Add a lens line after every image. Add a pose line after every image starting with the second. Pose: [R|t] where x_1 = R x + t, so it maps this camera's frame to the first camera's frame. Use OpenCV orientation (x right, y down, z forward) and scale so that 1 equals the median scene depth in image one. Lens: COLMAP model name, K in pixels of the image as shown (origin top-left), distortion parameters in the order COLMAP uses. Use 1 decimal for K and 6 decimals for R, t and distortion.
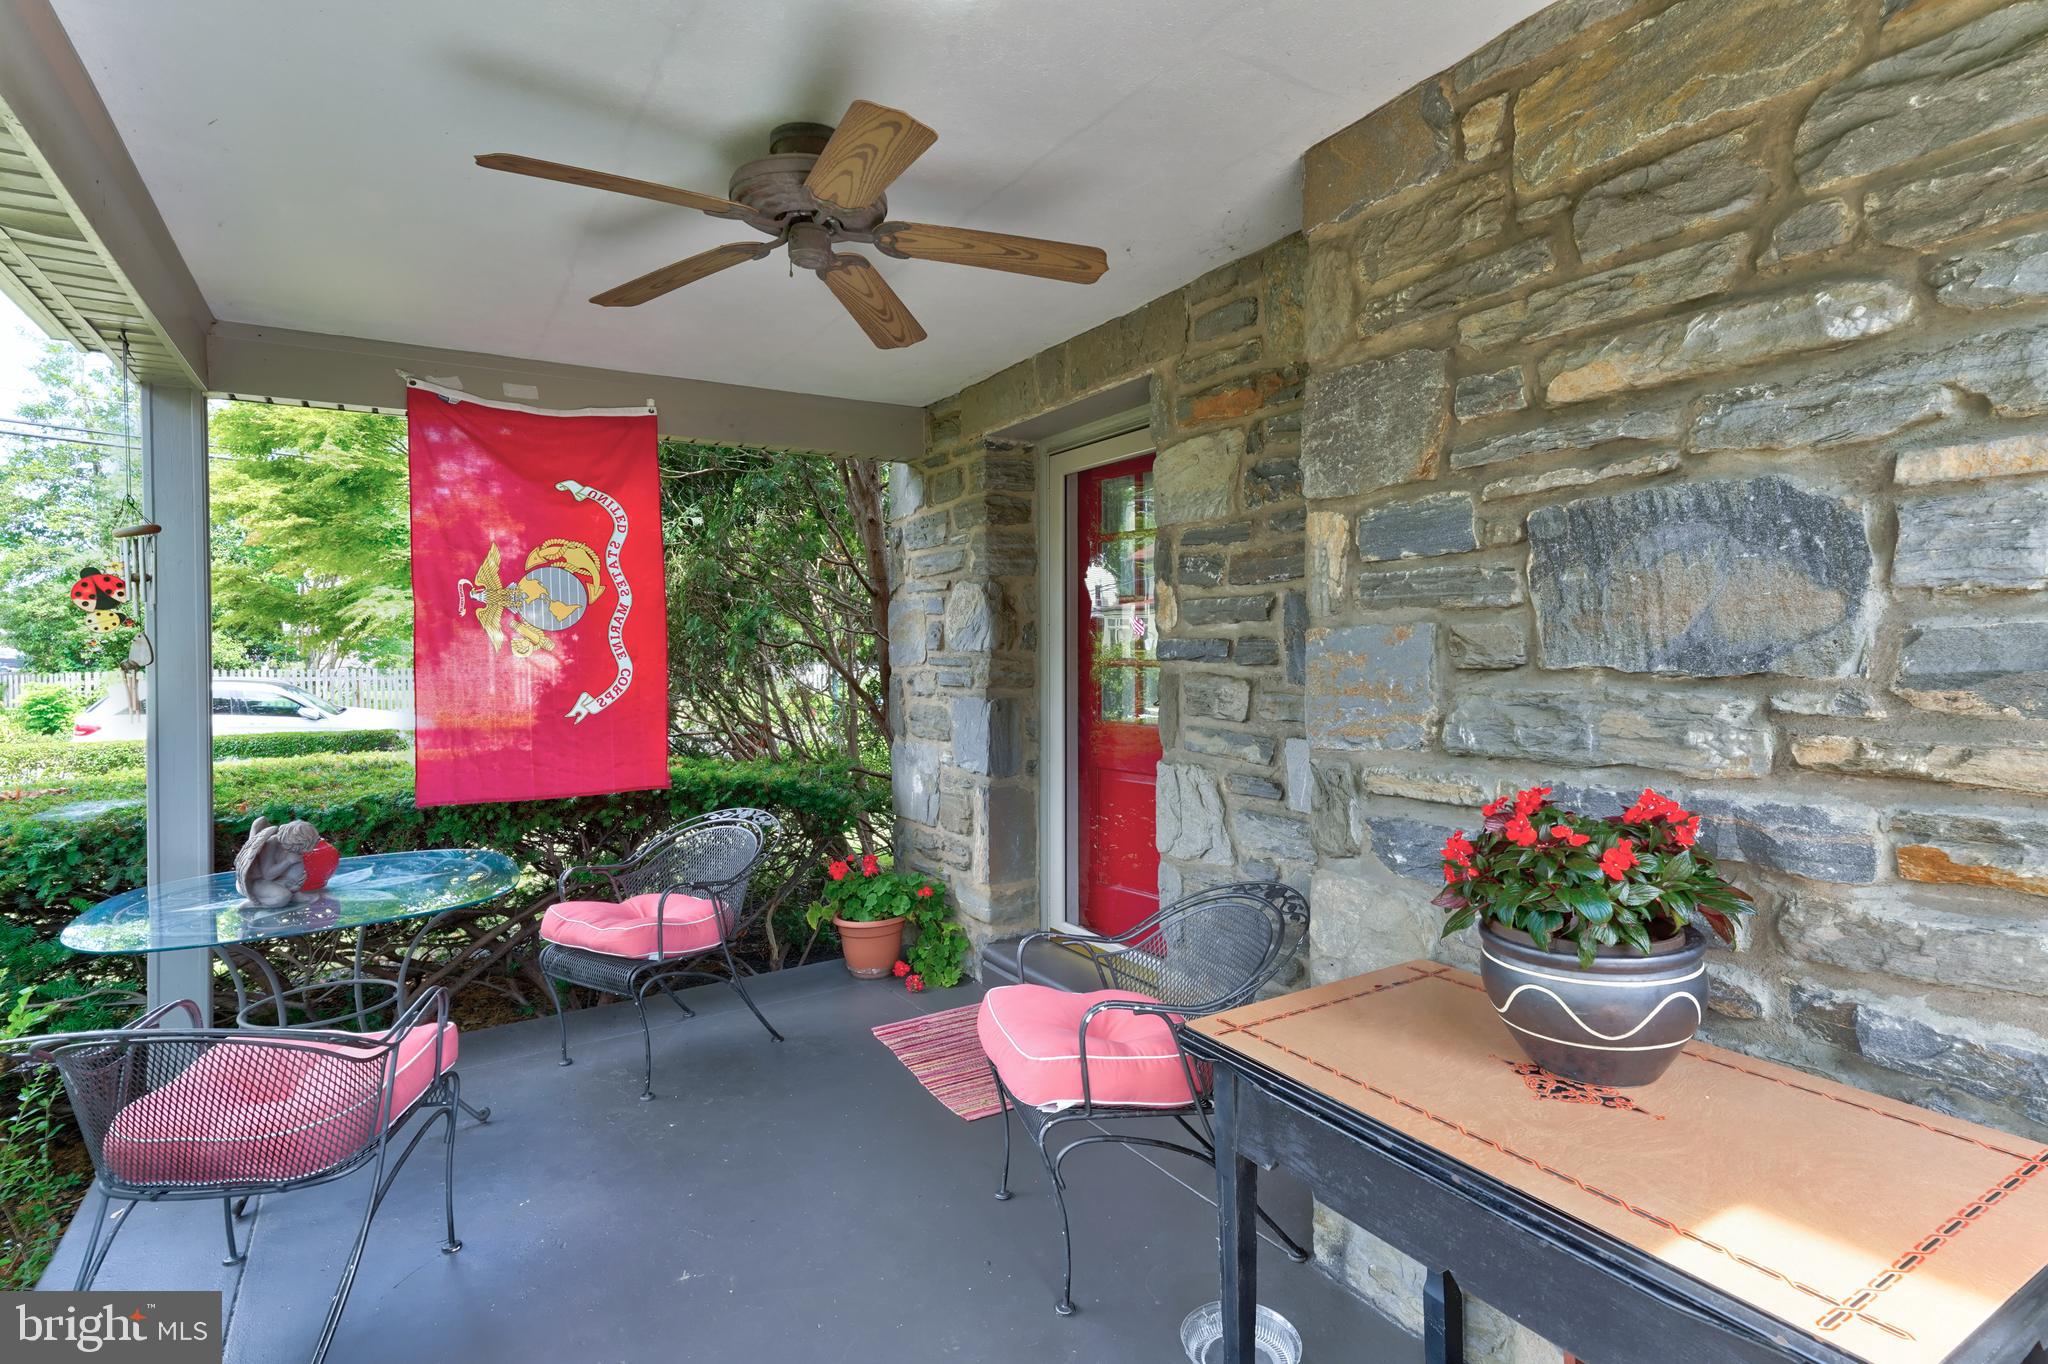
lens RADIAL K [[1025.1, 0, 1028.0], [0, 1025.1, 677.7], [0, 0, 1]] dist [0.000386, 0.000530]
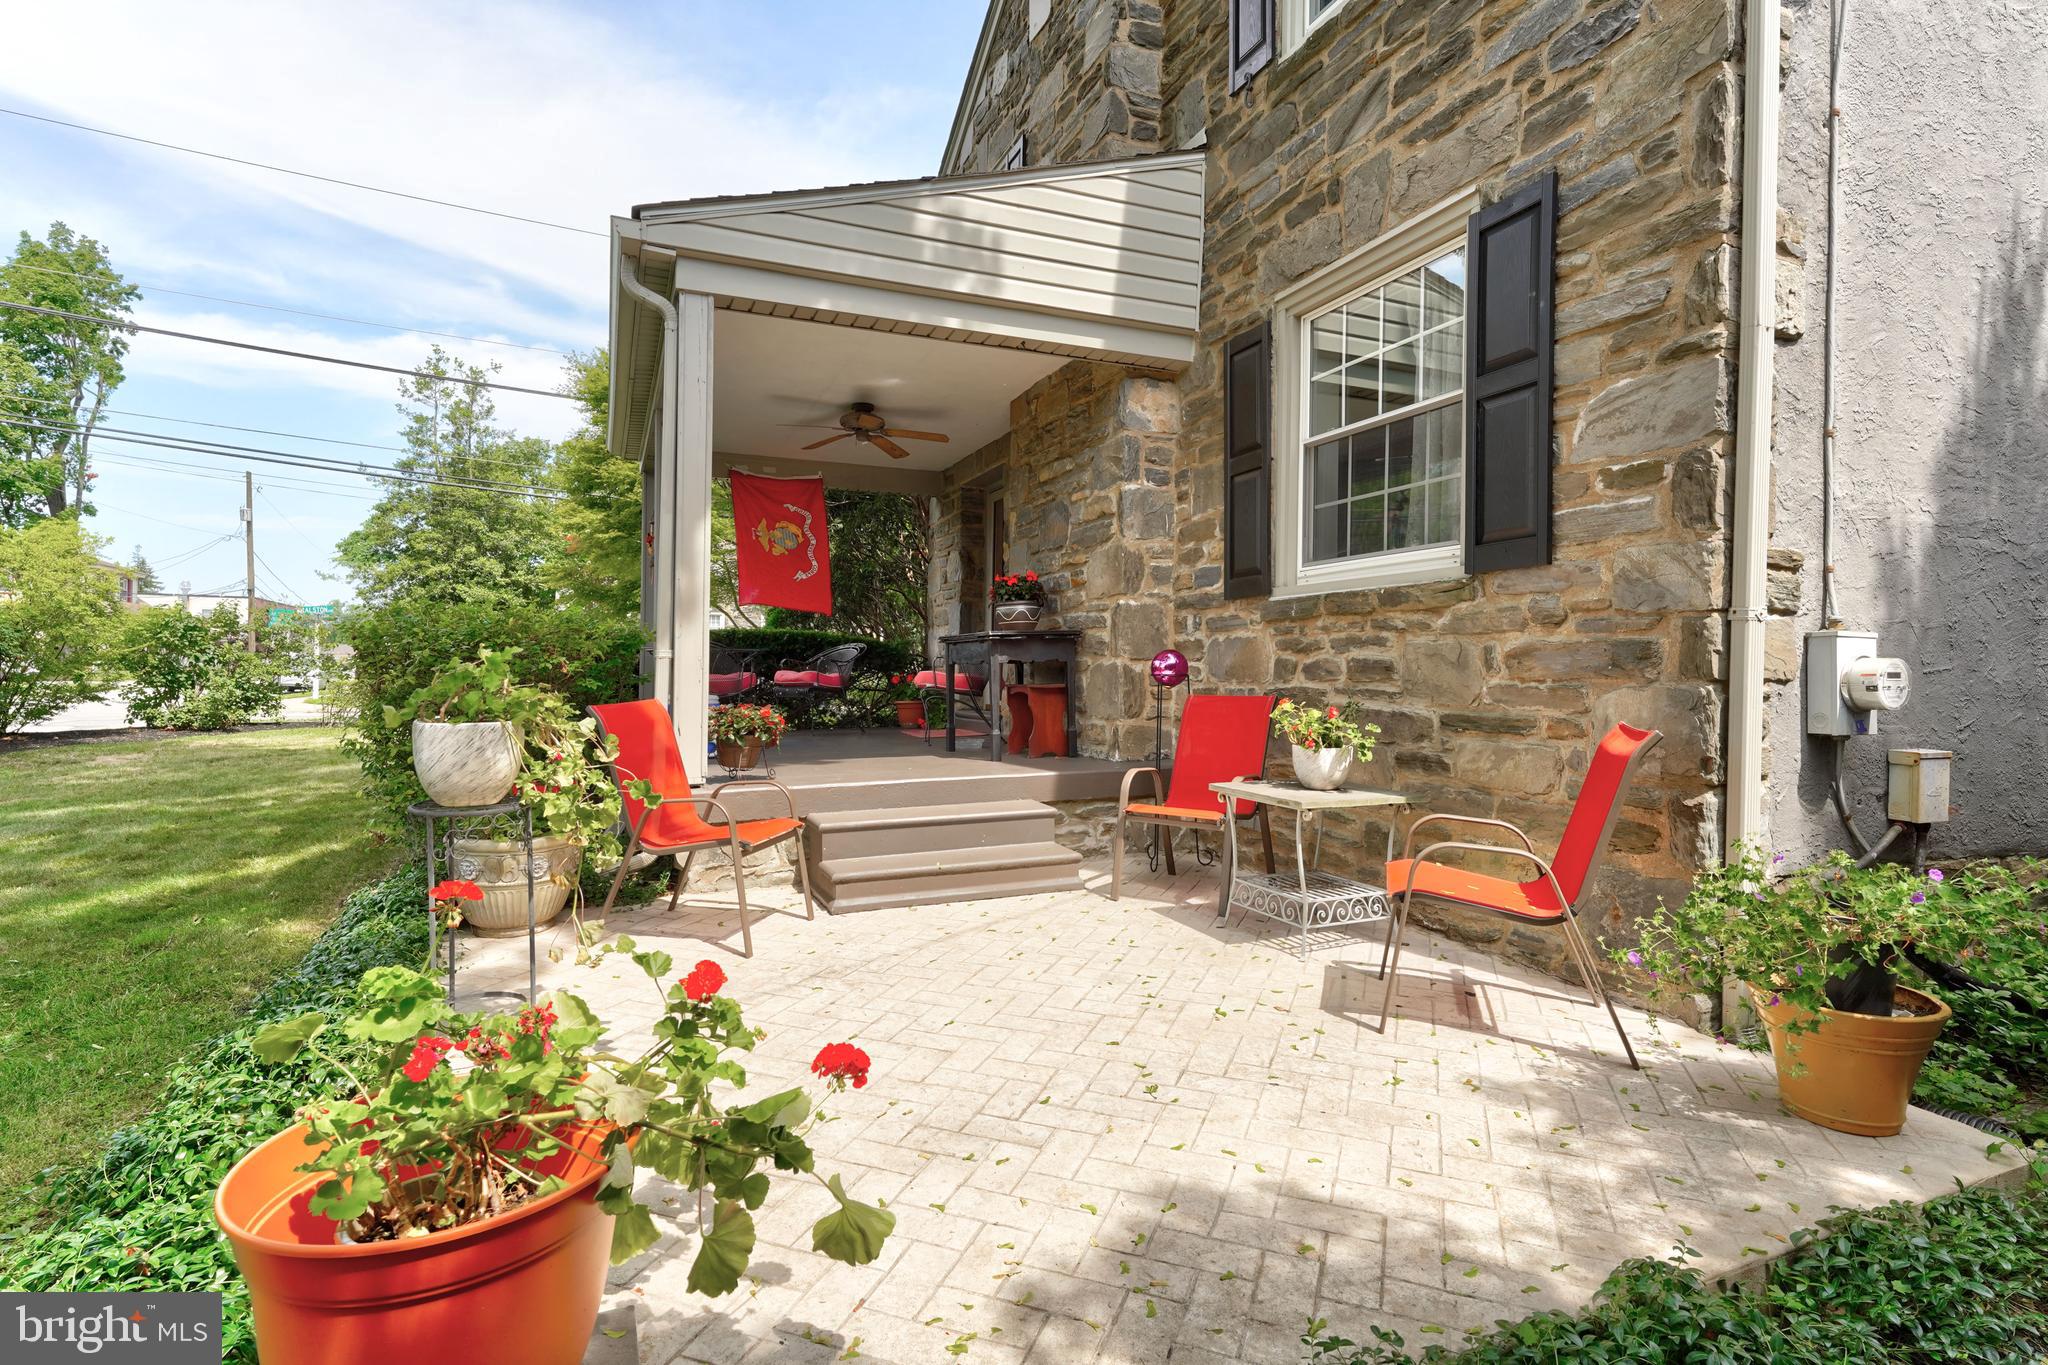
lens RADIAL K [[1025.1, 0, 1028.0], [0, 1025.1, 678.2], [0, 0, 1]] dist [0.000386, 0.000530]
pose [[0.987596, 0.020455, -0.155681, 0.402162], [-0.025211, 0.999272, -0.028636, 0.216860], [0.154982, 0.032206, 0.987392, -1.037350]]
